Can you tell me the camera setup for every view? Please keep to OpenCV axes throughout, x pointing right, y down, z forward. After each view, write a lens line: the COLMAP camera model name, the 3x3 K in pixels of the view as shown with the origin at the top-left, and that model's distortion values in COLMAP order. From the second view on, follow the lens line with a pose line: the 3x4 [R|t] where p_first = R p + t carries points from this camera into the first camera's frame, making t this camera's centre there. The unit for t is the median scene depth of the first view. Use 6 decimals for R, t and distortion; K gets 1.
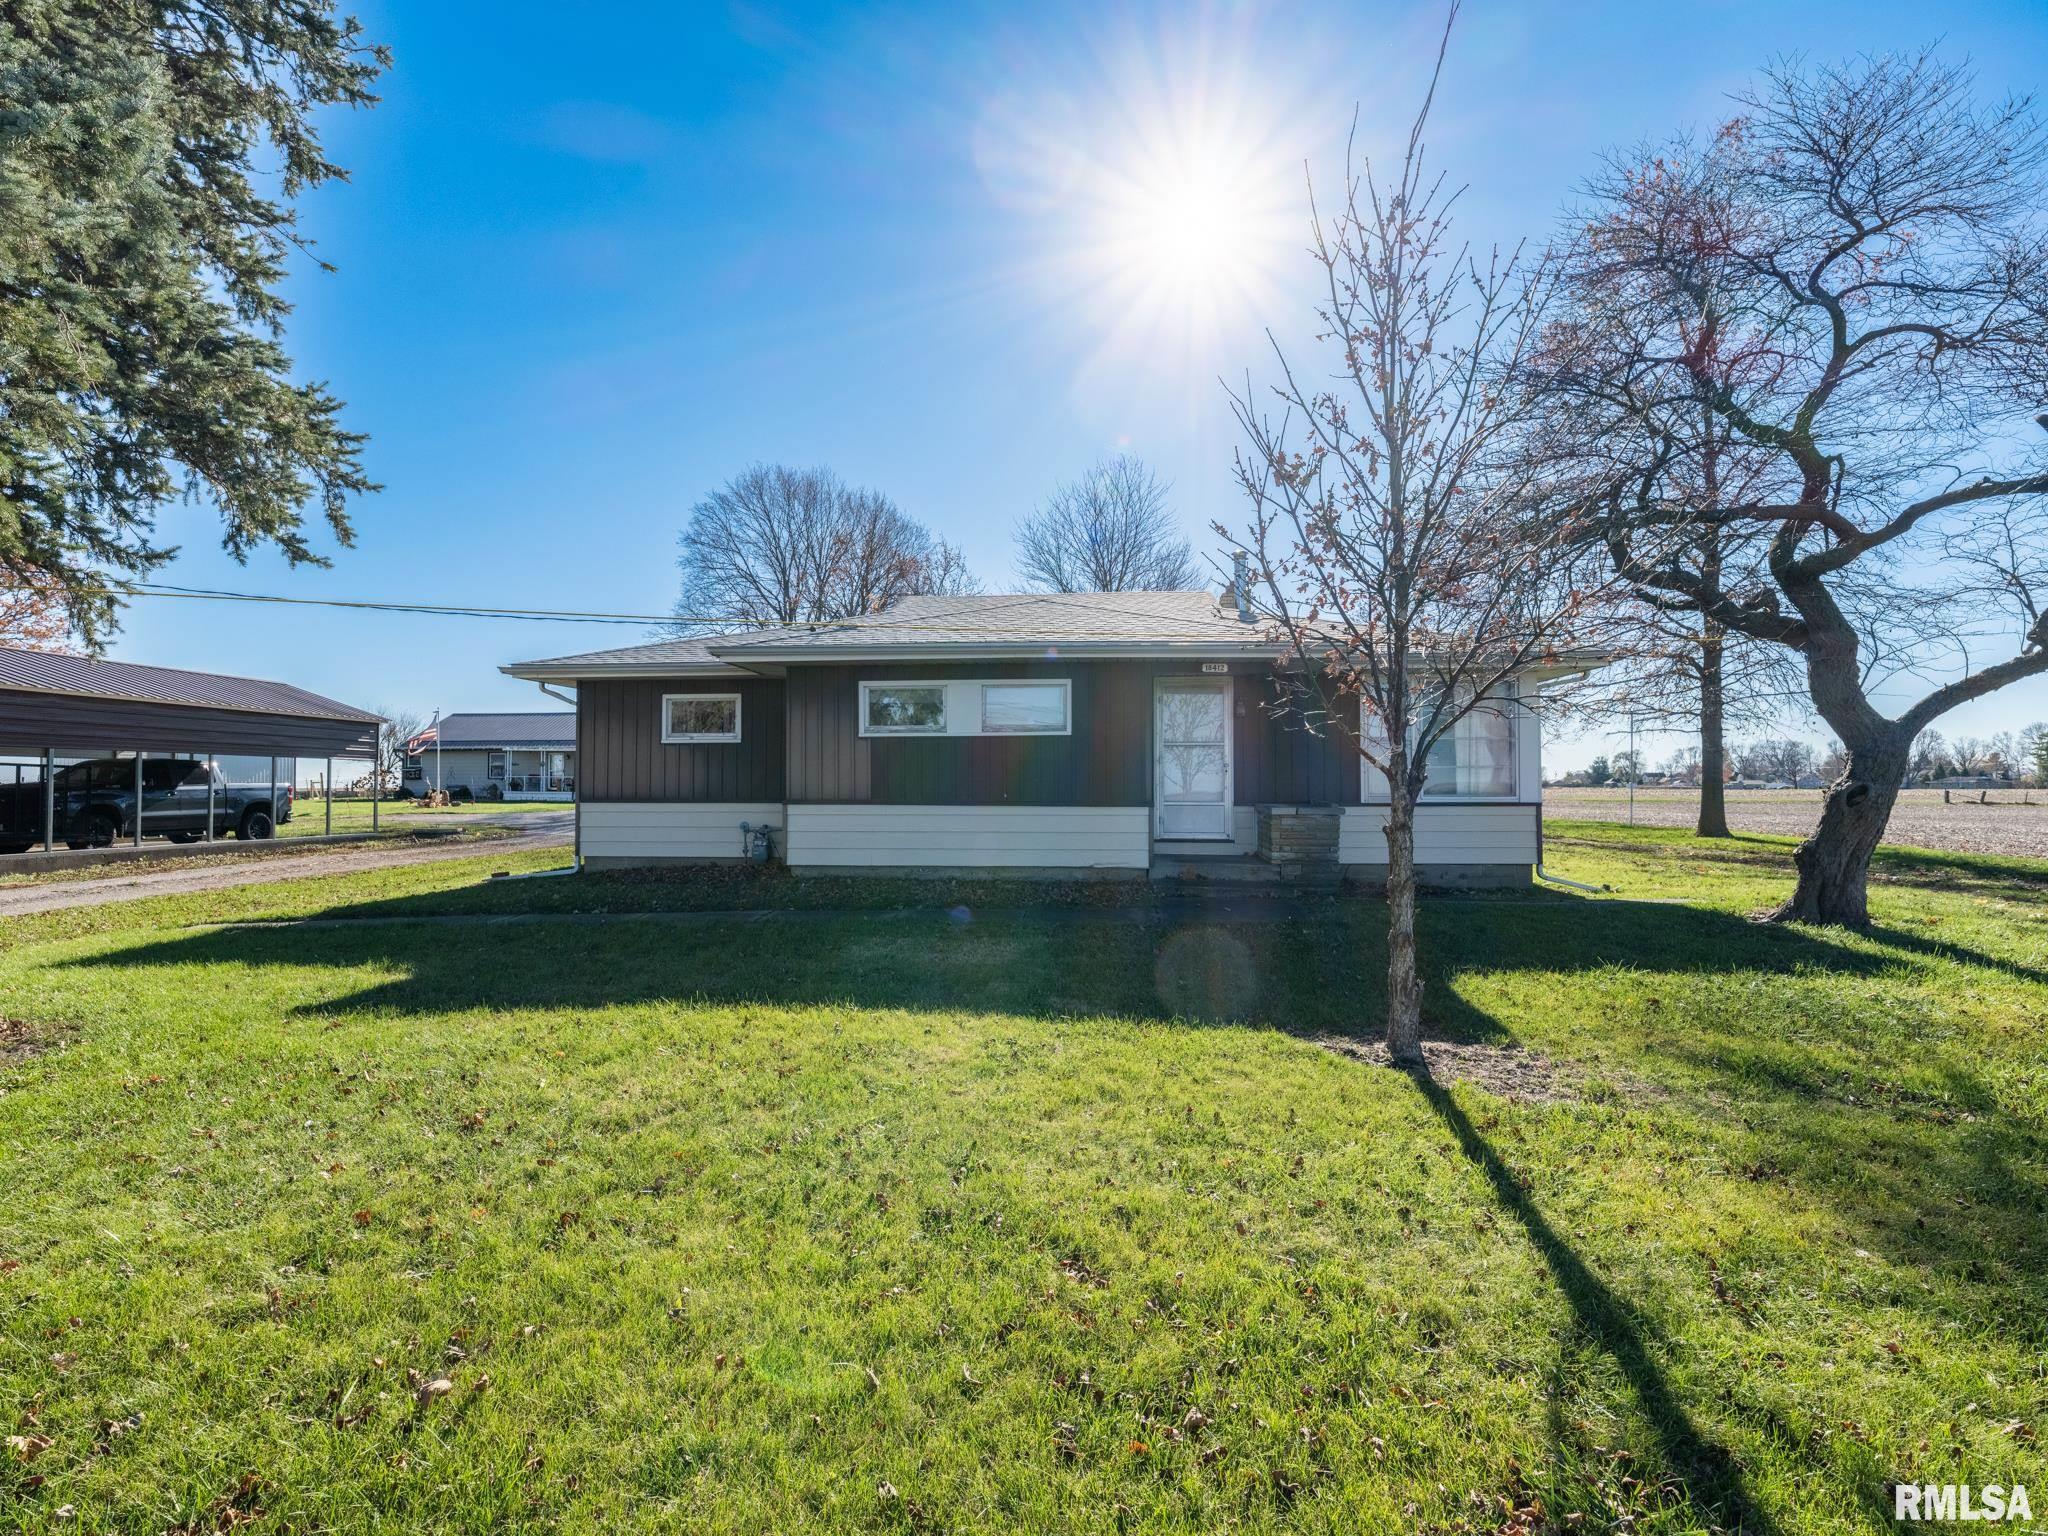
lens RADIAL K [[968.8, 0, 1024.0], [0, 968.8, 768.0], [0, 0, 1]] dist [0.000704, 0.000366]
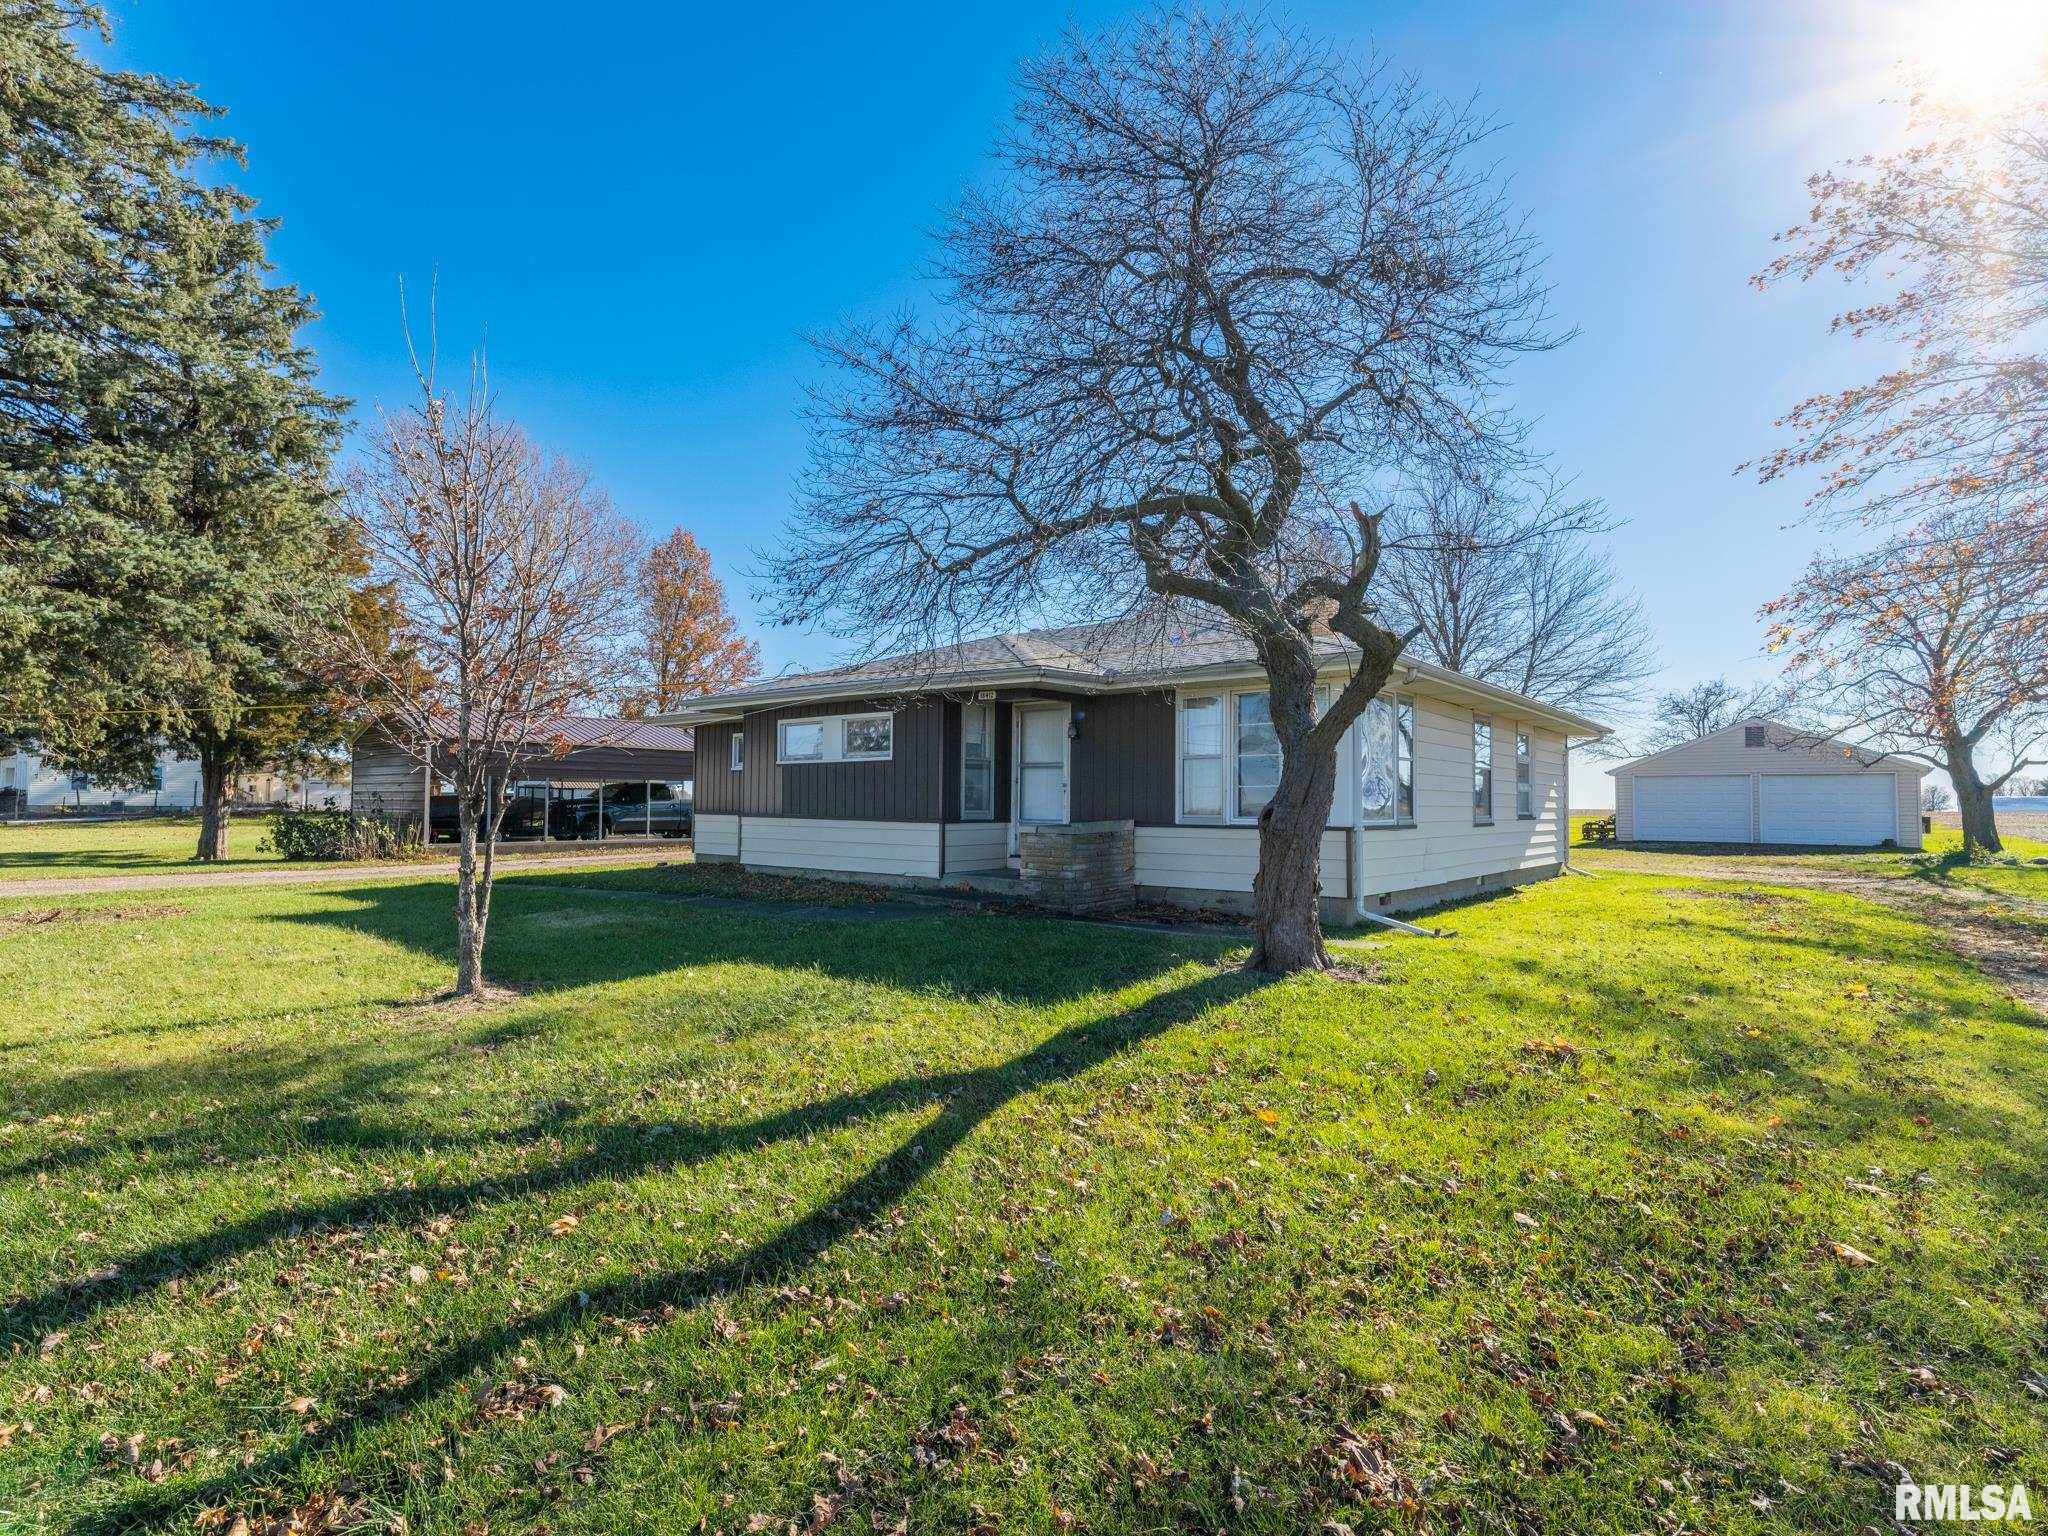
lens RADIAL K [[968.8, 0, 1024.0], [0, 968.8, 768.0], [0, 0, 1]] dist [0.000704, 0.000366]
pose [[0.833655, -0.014376, -0.552098, 0.809110], [0.002760, 0.999757, -0.021865, 0.001608], [0.552278, 0.016704, 0.833492, 0.125458]]
